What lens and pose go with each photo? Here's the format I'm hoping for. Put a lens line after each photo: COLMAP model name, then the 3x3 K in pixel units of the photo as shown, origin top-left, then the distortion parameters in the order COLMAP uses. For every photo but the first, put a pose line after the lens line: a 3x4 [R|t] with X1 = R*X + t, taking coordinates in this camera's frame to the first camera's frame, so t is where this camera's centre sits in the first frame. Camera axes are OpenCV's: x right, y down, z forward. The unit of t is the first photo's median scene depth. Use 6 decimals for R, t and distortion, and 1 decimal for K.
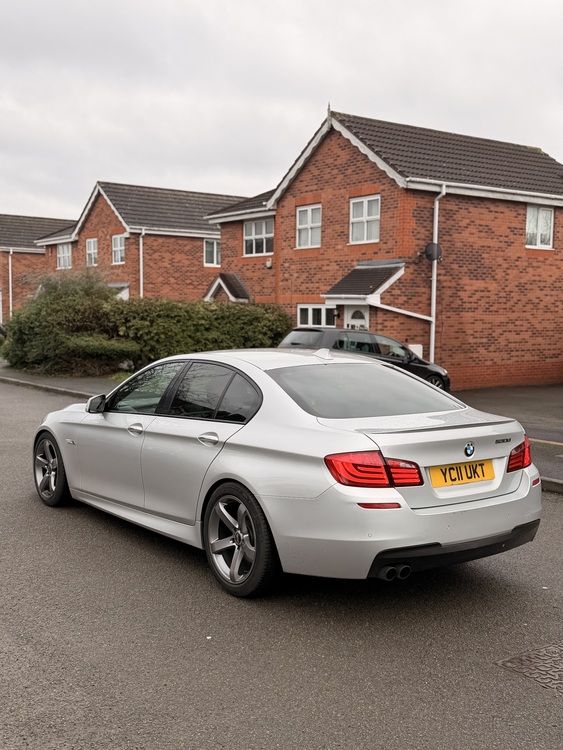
lens RADIAL K [[840.0, 0, 280.2], [0, 840.0, 398.2], [0, 0, 1]] dist [0.187055, -0.001315]
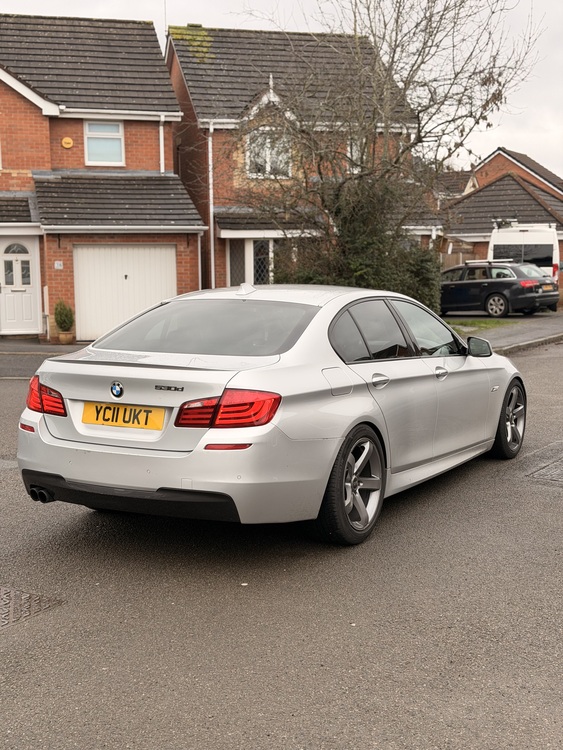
lens RADIAL K [[1050.0, 0, 281.5], [0, 1050.0, 375.0], [0, 0, 1]] dist [0.165236, 0.036531]
pose [[0.404677, 0.088381, -0.910179, 1.321479], [-0.082379, 0.994795, 0.059971, -0.038118], [0.910742, 0.050710, 0.409851, 0.688818]]
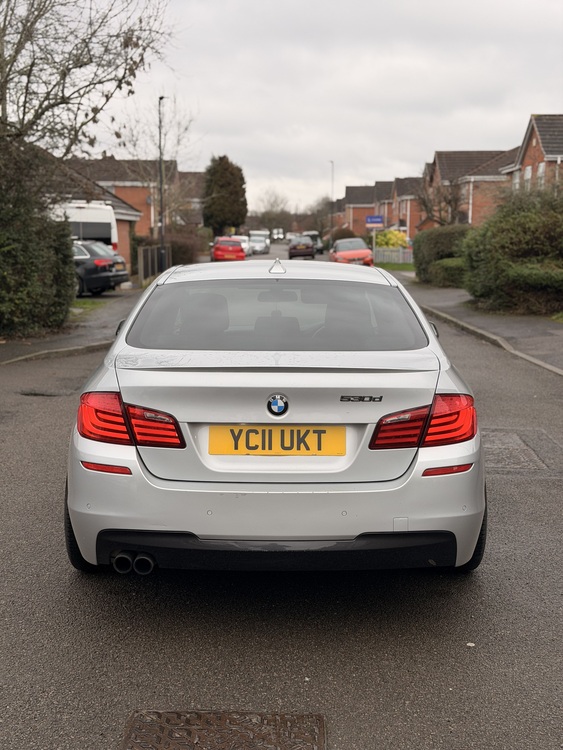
lens RADIAL K [[1050.0, 0, 281.5], [0, 1050.0, 375.0], [0, 0, 1]] dist [0.165236, 0.036531]
pose [[0.802603, 0.069531, -0.592447, 0.705385], [-0.054588, 0.997577, 0.043126, 0.001316], [0.594010, -0.002272, 0.804454, 0.338394]]
